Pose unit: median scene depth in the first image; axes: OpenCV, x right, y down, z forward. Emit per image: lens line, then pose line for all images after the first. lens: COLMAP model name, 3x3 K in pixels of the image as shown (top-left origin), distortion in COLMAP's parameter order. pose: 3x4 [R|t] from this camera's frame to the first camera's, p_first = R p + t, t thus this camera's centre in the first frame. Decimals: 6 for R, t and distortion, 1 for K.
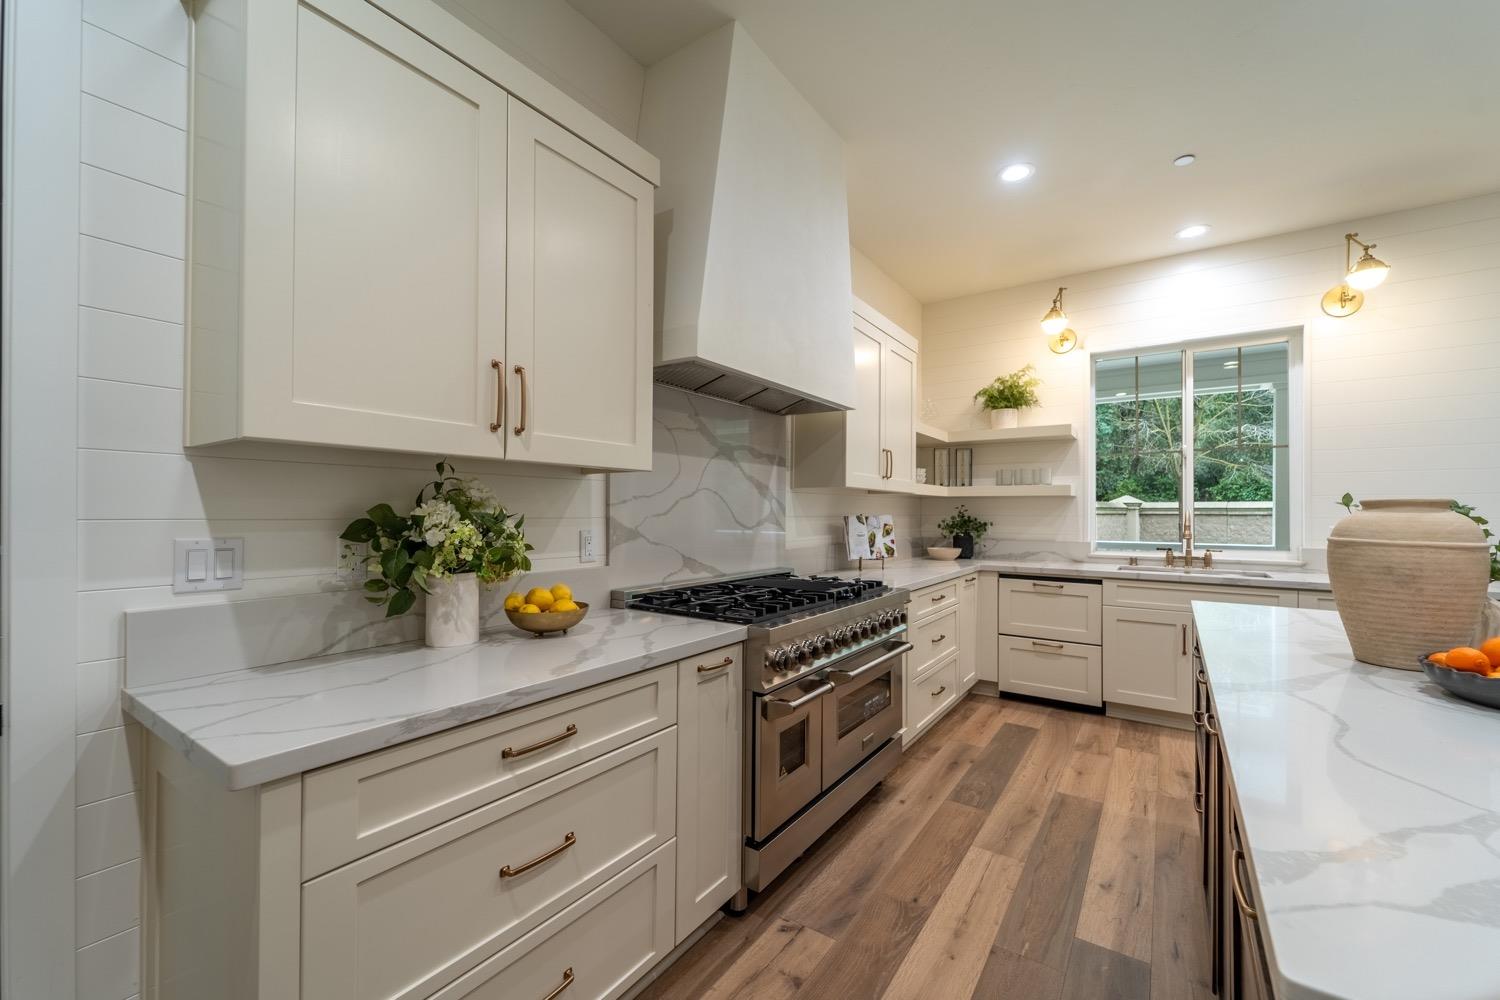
lens RADIAL K [[607.3, 0, 746.2], [0, 607.3, 506.9], [0, 0, 1]] dist [0.008629, -0.003240]
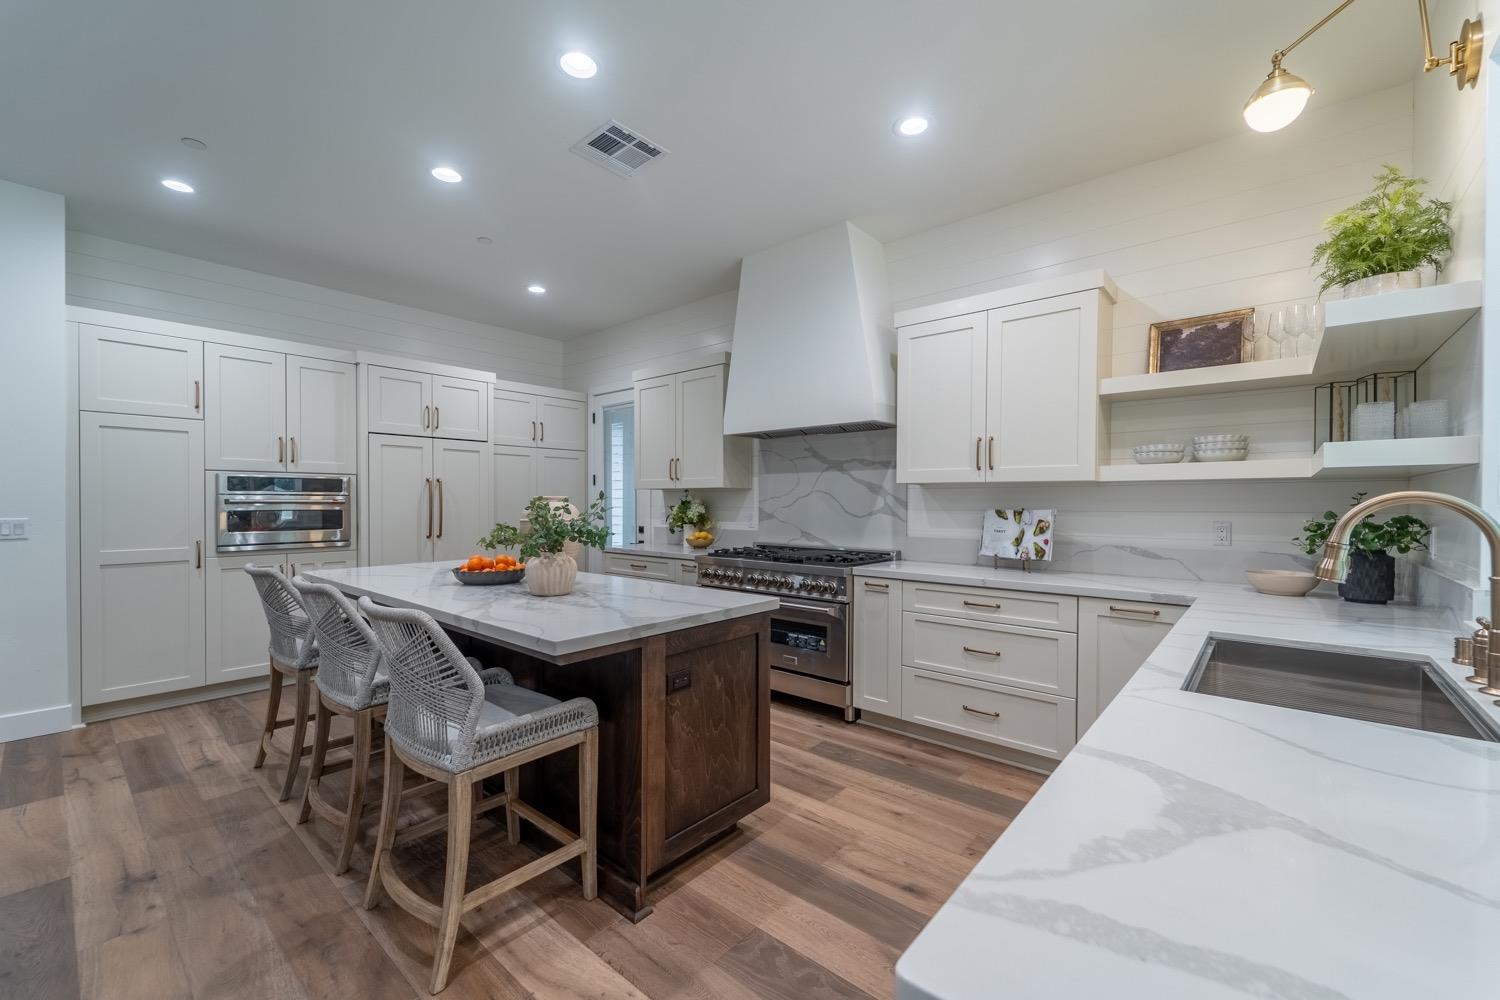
lens RADIAL K [[607.3, 0, 751.8], [0, 607.3, 506.1], [0, 0, 1]] dist [0.008629, -0.003240]
pose [[-0.107392, -0.001539, -0.994216, 1.361895], [0.003023, 0.999994, -0.001874, 0.011047], [0.994212, -0.003207, -0.107386, 0.861794]]
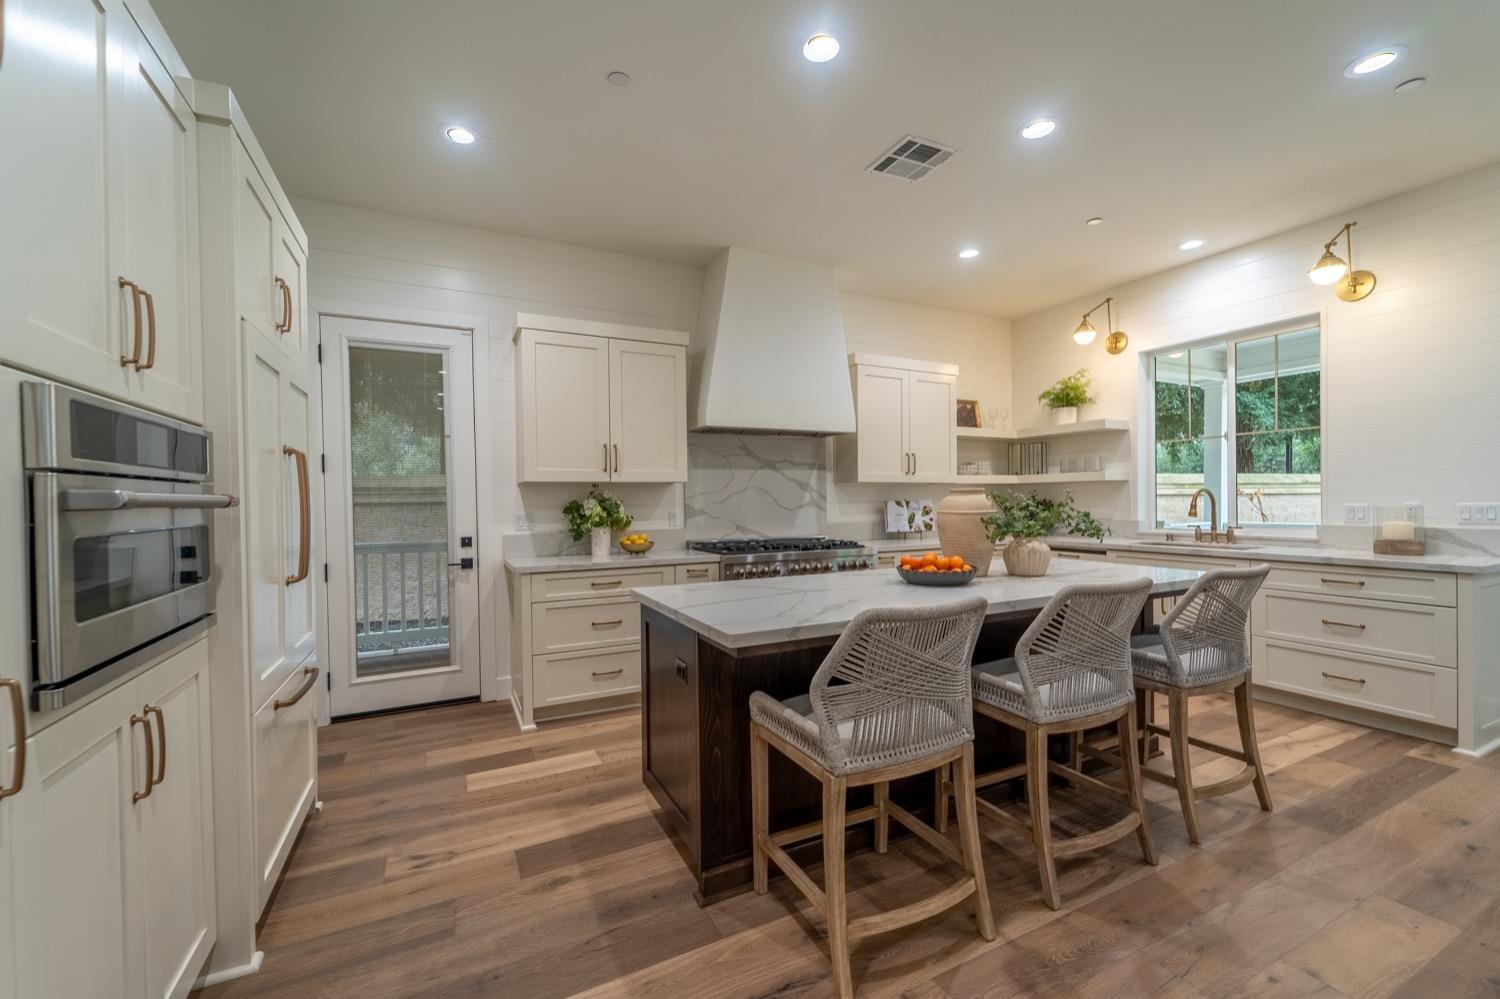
lens RADIAL K [[607.3, 0, 748.6], [0, 607.3, 508.7], [0, 0, 1]] dist [0.008629, -0.003240]
pose [[0.876283, -0.009886, -0.481695, 0.667402], [0.020959, 0.999625, 0.017612, 0.000618], [0.481340, -0.025529, 0.876162, -0.479169]]
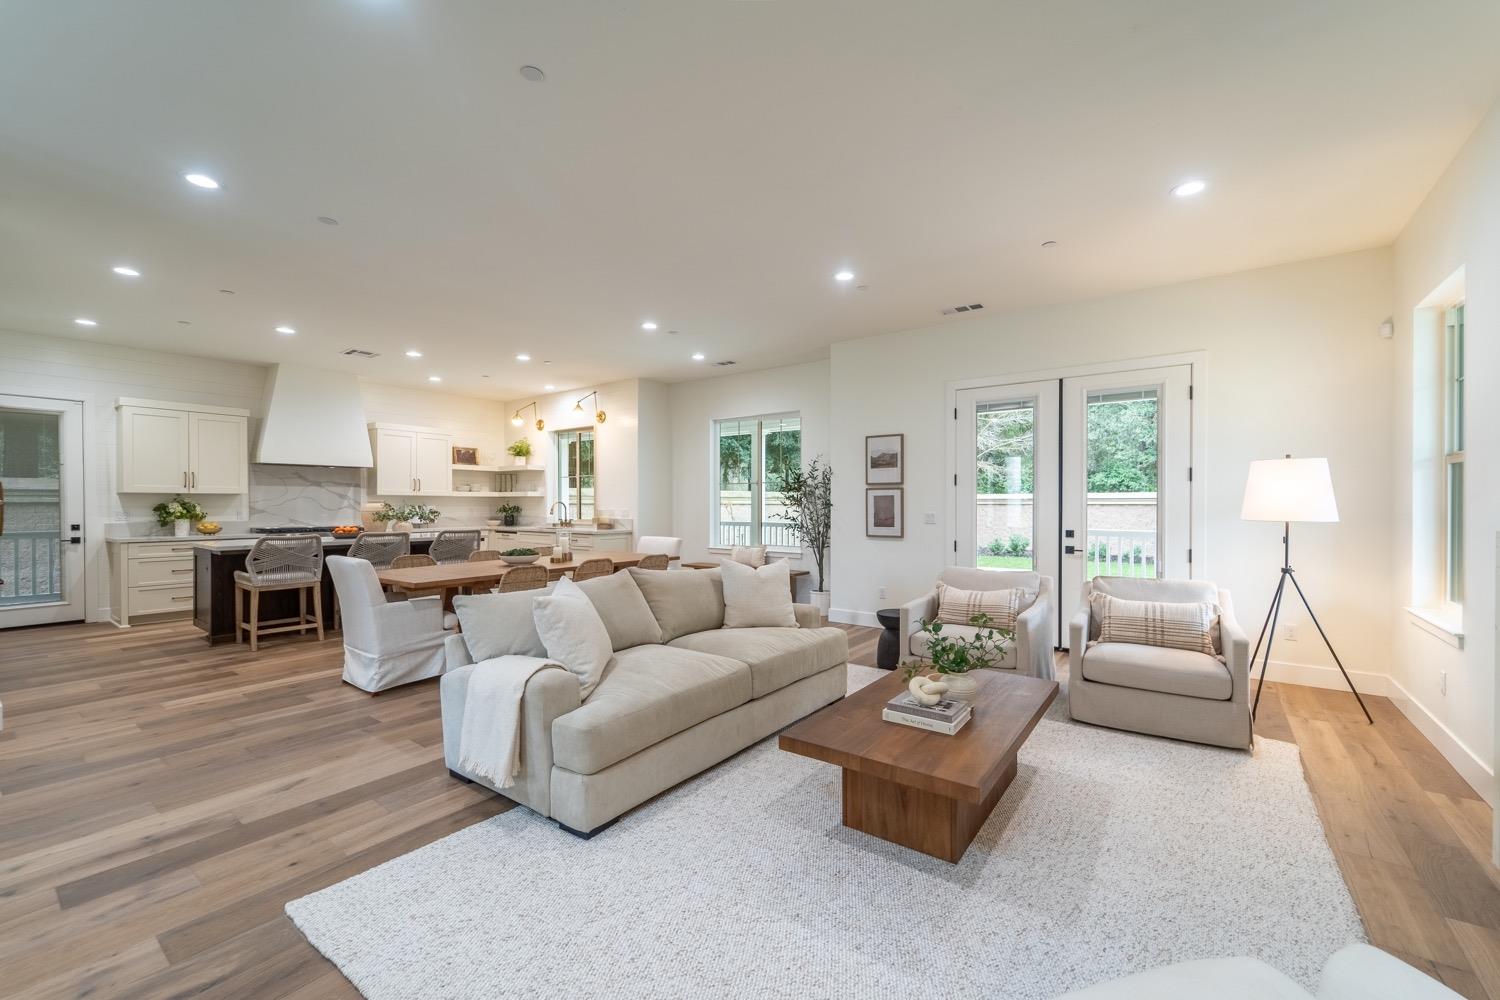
lens RADIAL K [[607.3, 0, 747.5], [0, 607.3, 507.6], [0, 0, 1]] dist [0.008629, -0.003240]
pose [[0.999098, -0.006261, -0.041994, 1.950229], [0.006798, 0.999897, 0.012648, -0.000438], [0.041910, -0.012922, 0.999038, -1.661676]]
